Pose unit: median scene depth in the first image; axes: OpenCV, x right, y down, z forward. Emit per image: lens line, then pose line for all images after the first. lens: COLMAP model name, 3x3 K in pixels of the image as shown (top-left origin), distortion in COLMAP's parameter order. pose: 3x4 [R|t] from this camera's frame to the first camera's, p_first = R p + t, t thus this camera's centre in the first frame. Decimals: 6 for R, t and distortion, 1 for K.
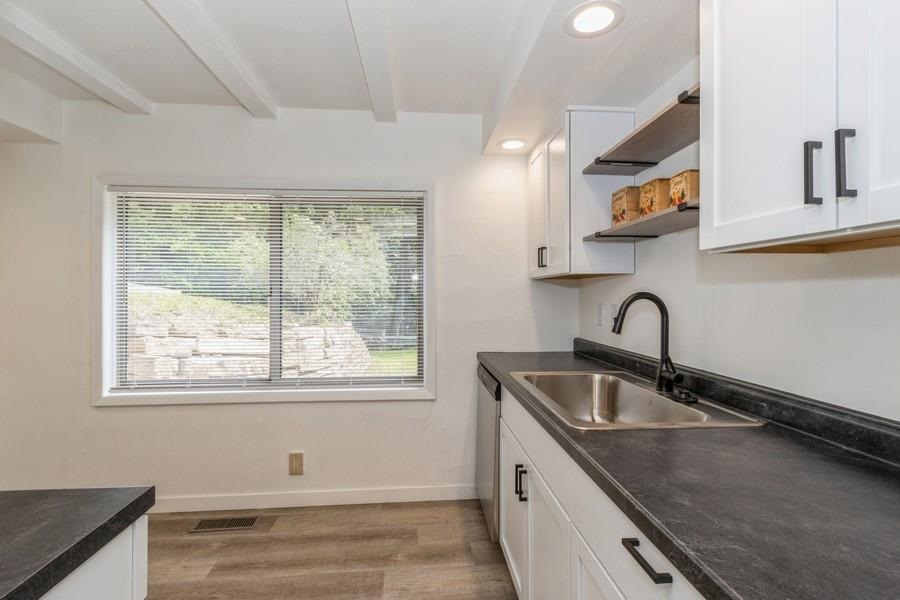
lens RADIAL K [[421.8, 0, 446.7], [0, 421.8, 298.5], [0, 0, 1]] dist [0.001154, -0.002178]
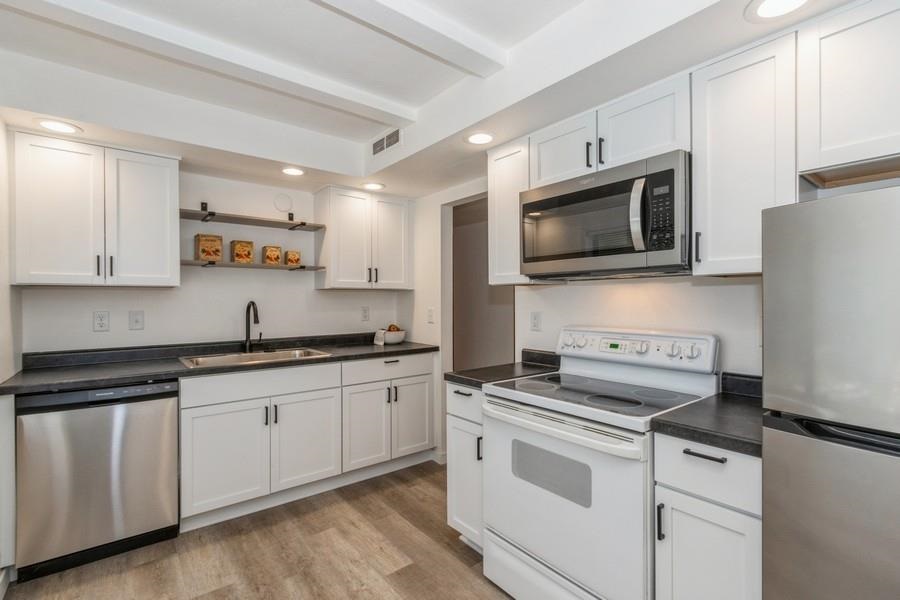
lens RADIAL K [[421.8, 0, 453.5], [0, 421.8, 303.3], [0, 0, 1]] dist [0.001154, -0.002178]
pose [[-0.564623, -0.002513, 0.825345, -1.577856], [0.010459, 0.999893, 0.010199, -0.014657], [-0.825283, 0.014391, -0.564536, 1.313538]]
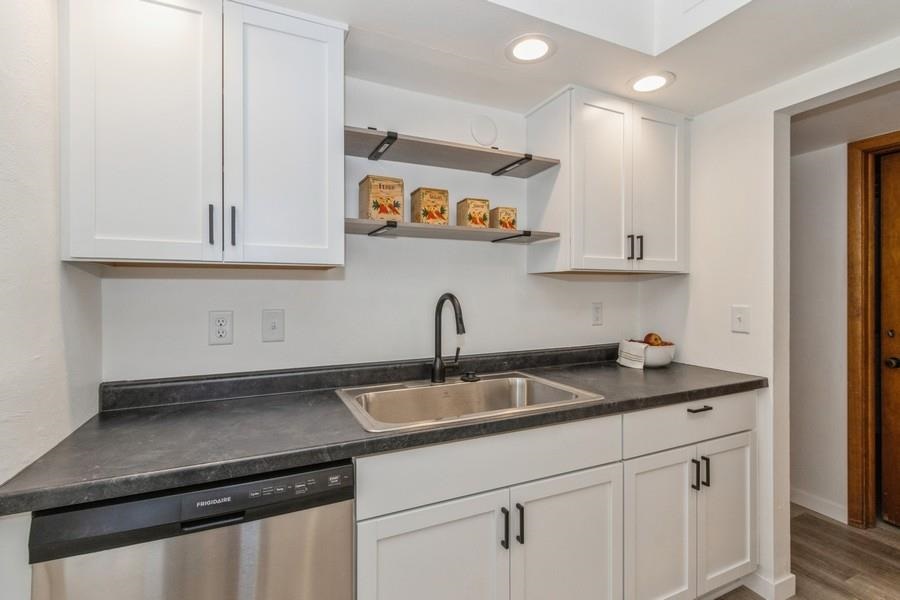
lens RADIAL K [[421.8, 0, 448.3], [0, 421.8, 292.4], [0, 0, 1]] dist [0.001154, -0.002178]
pose [[-0.353160, 0.000469, 0.935563, -0.533823], [0.009803, 0.999947, 0.003199, -0.019512], [-0.935512, 0.010301, -0.353145, 1.372823]]
